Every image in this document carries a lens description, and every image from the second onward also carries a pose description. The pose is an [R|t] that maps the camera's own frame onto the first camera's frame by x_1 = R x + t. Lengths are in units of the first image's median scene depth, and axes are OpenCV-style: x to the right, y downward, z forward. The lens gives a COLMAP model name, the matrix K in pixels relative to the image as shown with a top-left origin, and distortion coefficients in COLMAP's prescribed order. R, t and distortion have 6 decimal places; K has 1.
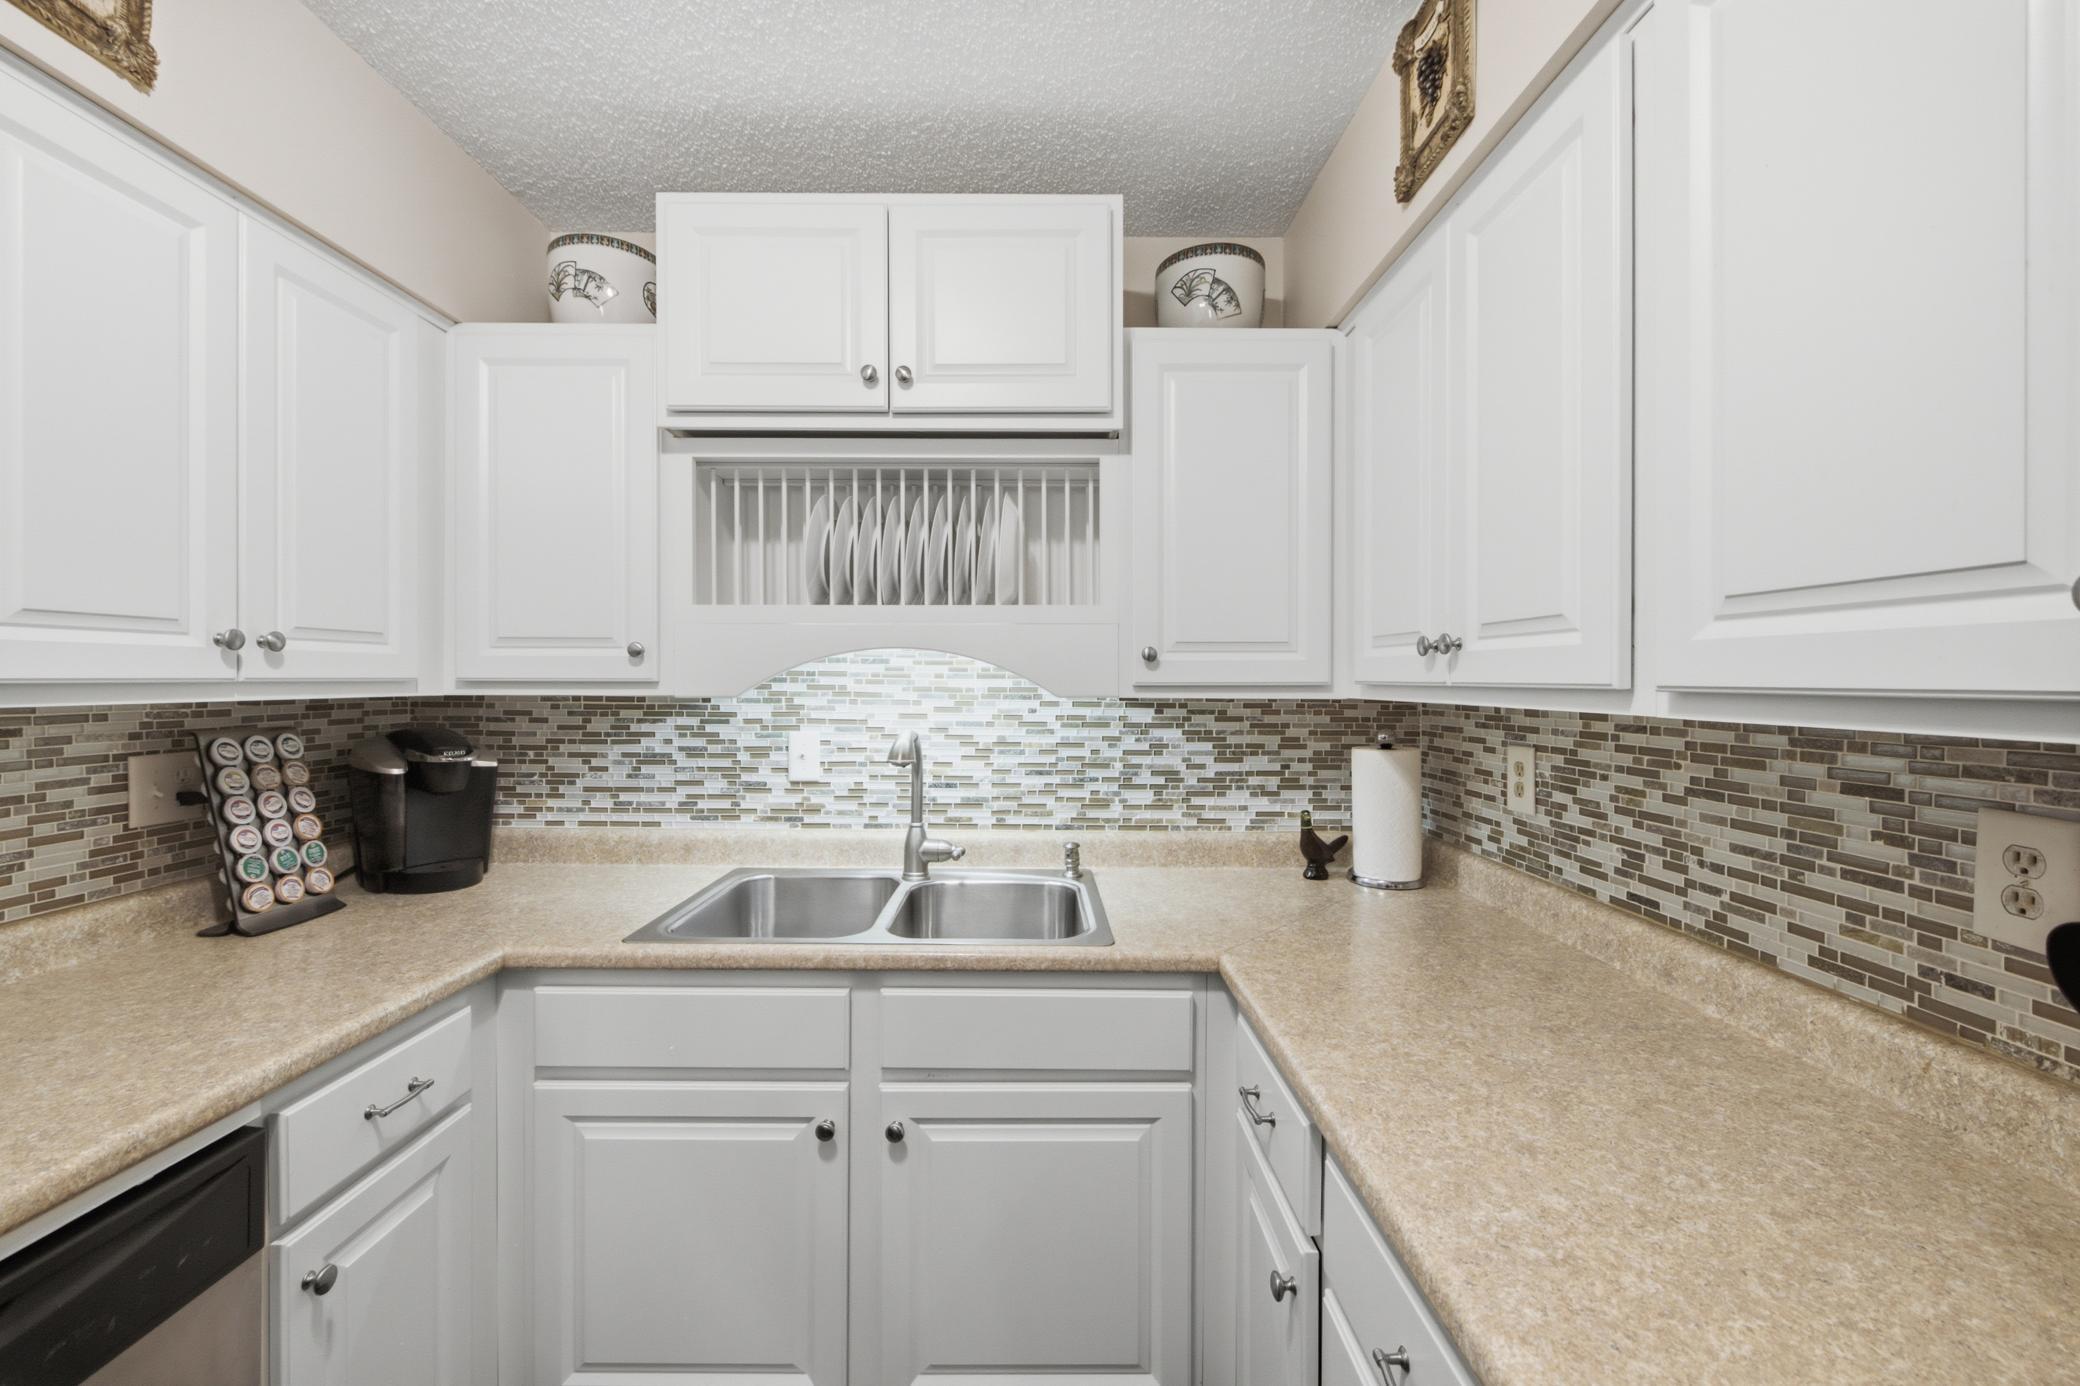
lens RADIAL K [[828.1, 0, 1041.0], [0, 828.1, 689.4], [0, 0, 1]] dist [0.001414, -0.000386]
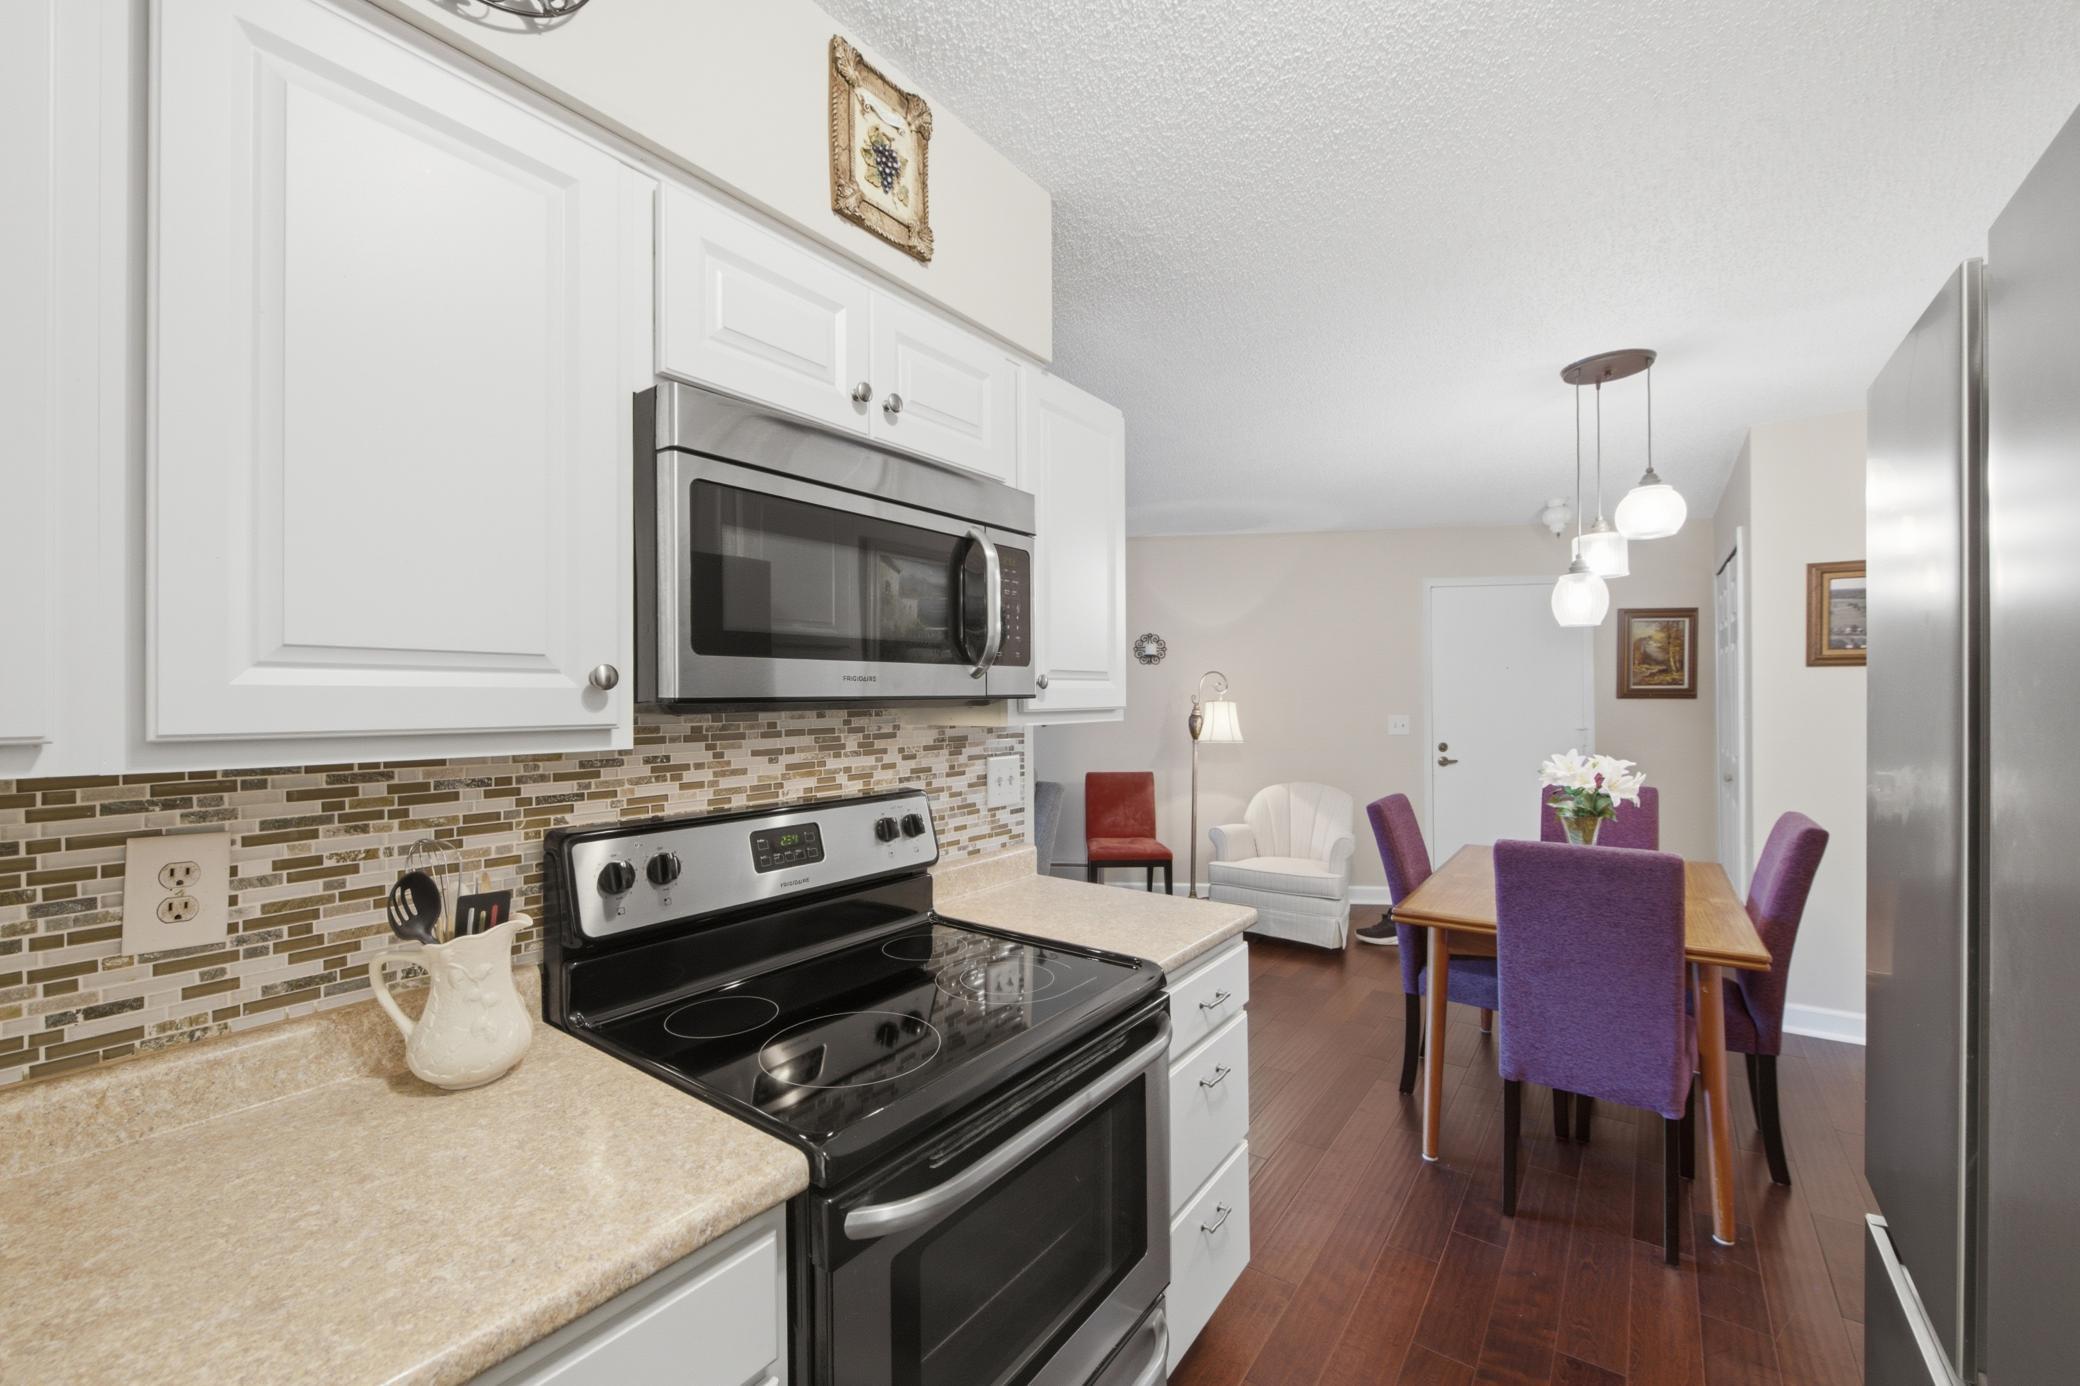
lens RADIAL K [[828.1, 0, 1048.3], [0, 828.1, 694.5], [0, 0, 1]] dist [0.001414, -0.000386]
pose [[-0.804896, 0.007738, 0.593366, -0.507593], [0.010946, 0.999938, 0.001808, -0.038536], [-0.593316, 0.007950, -0.804931, 1.167293]]
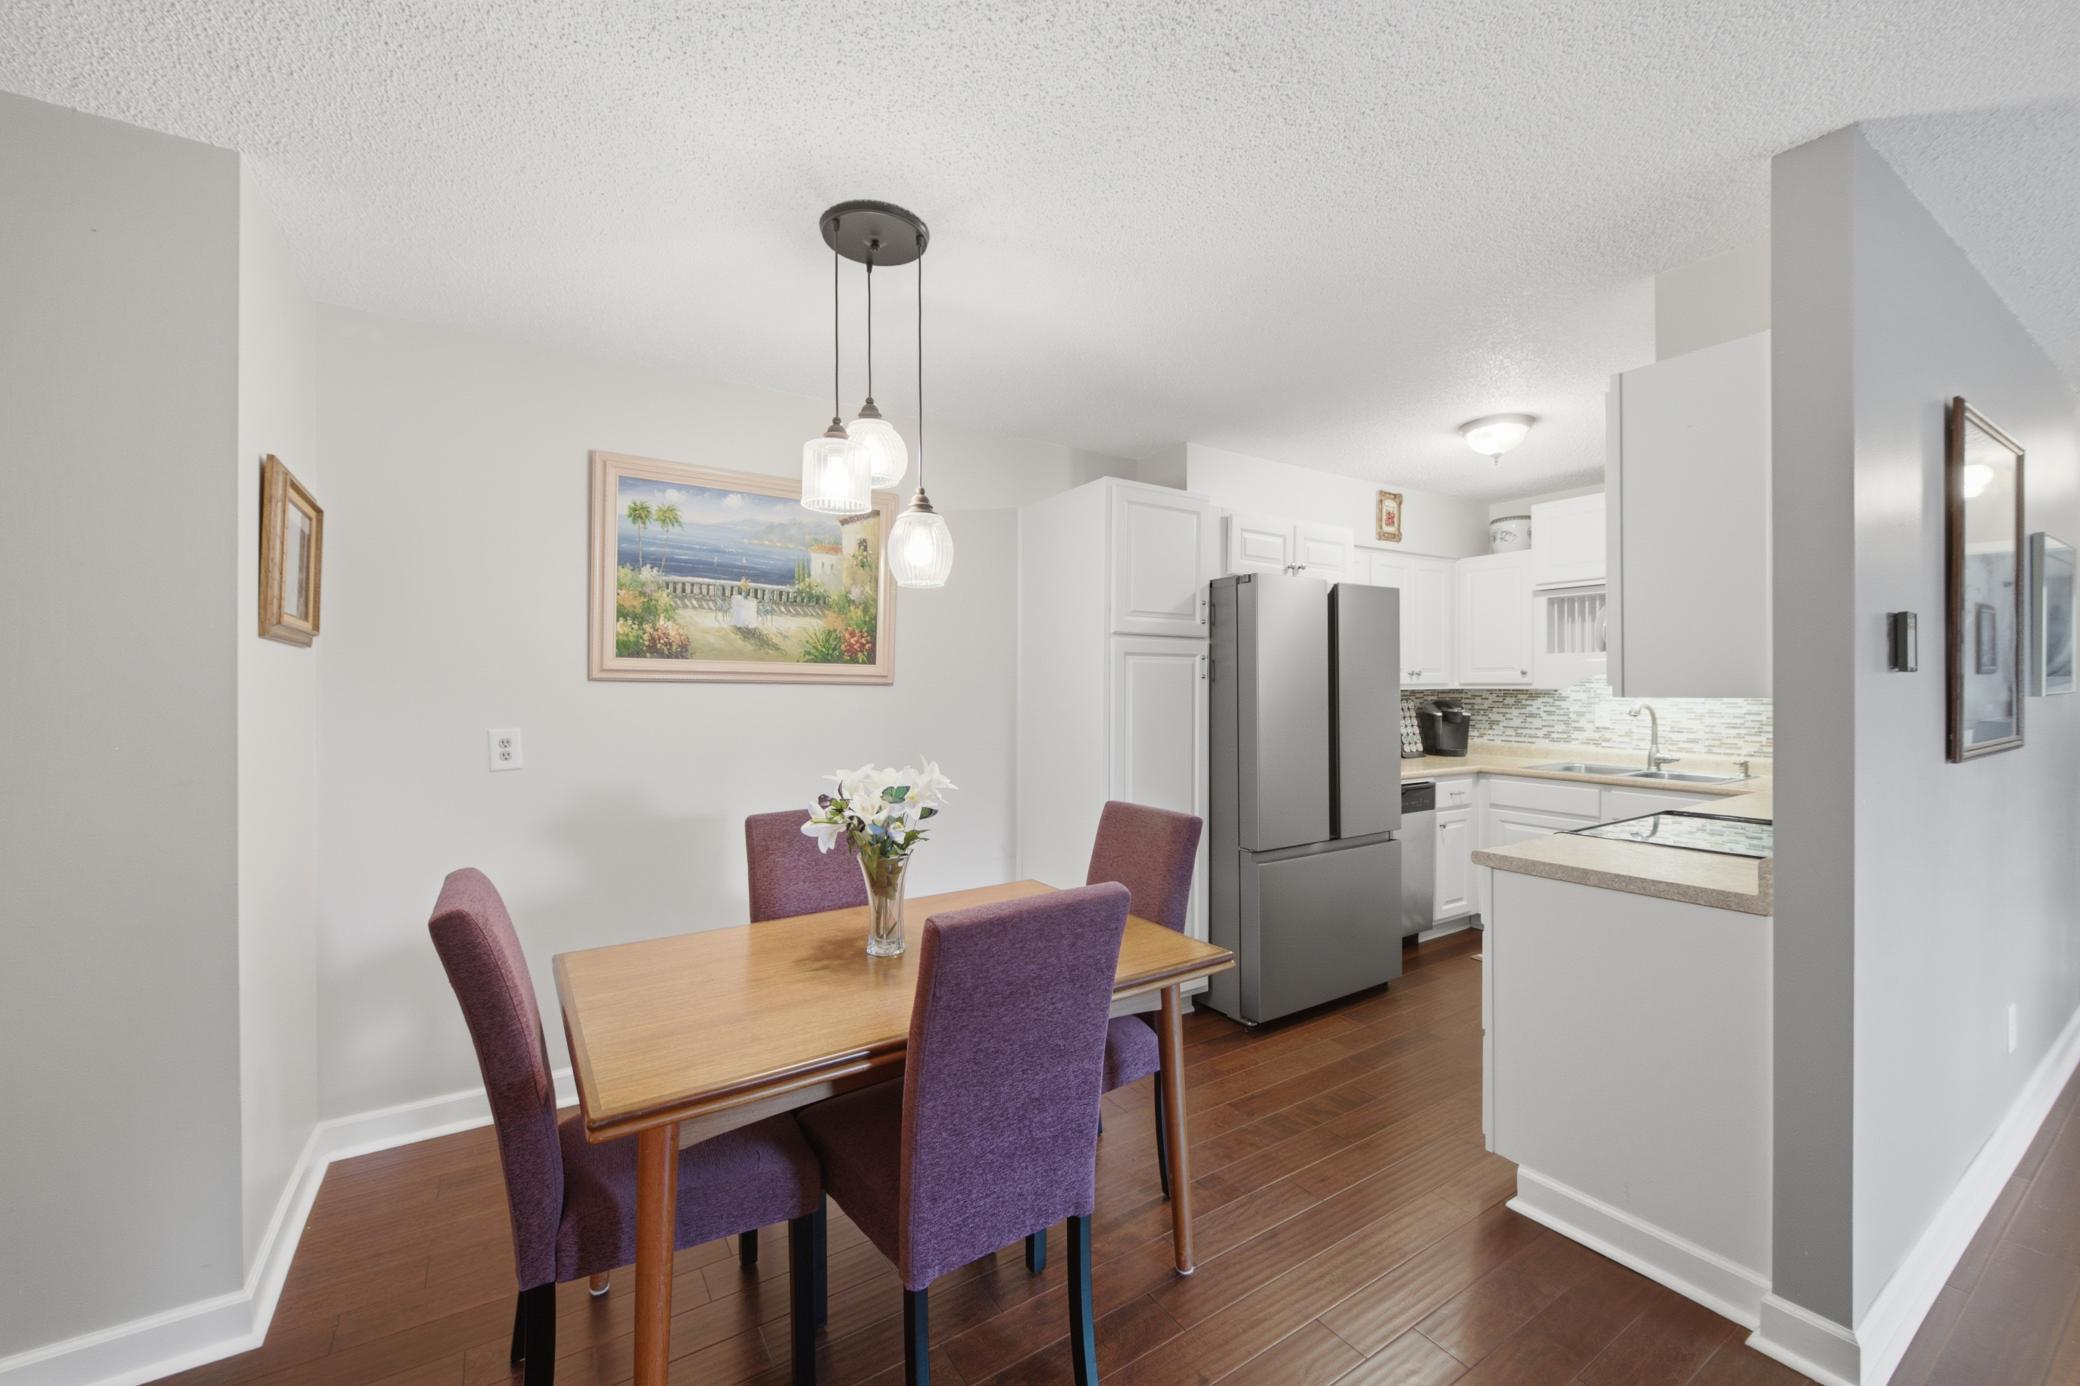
lens RADIAL K [[828.1, 0, 1032.3], [0, 828.1, 688.1], [0, 0, 1]] dist [0.001414, -0.000386]
pose [[0.536565, -0.000536, -0.843859, 0.810924], [-0.001831, 0.999997, -0.001799, 0.011804], [0.843857, 0.002510, 0.536562, -1.570213]]
